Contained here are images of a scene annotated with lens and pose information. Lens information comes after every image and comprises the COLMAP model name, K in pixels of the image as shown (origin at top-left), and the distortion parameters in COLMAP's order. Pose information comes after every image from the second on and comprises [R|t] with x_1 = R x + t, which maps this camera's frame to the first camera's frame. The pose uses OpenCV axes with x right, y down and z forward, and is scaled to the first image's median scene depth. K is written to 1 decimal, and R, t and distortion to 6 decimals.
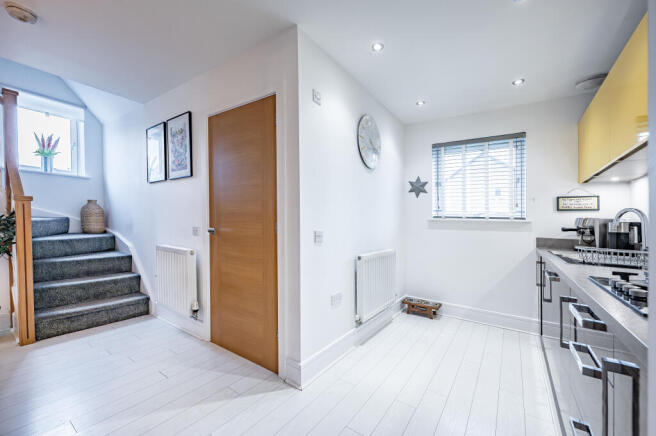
lens RADIAL K [[270.6, 0, 319.5], [0, 270.6, 215.5], [0, 0, 1]] dist [-0.001536, -0.000013]
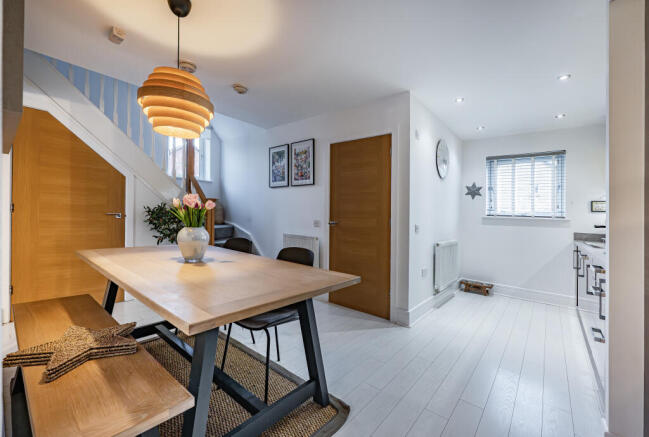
lens RADIAL K [[271.3, 0, 325.2], [0, 271.3, 208.7], [0, 0, 1]] dist [-0.000271, 0.000005]
pose [[0.997348, 0.010673, -0.072000, -0.263825], [-0.011080, 0.999925, -0.005252, -0.010771], [0.071938, 0.006036, 0.997391, -0.343347]]
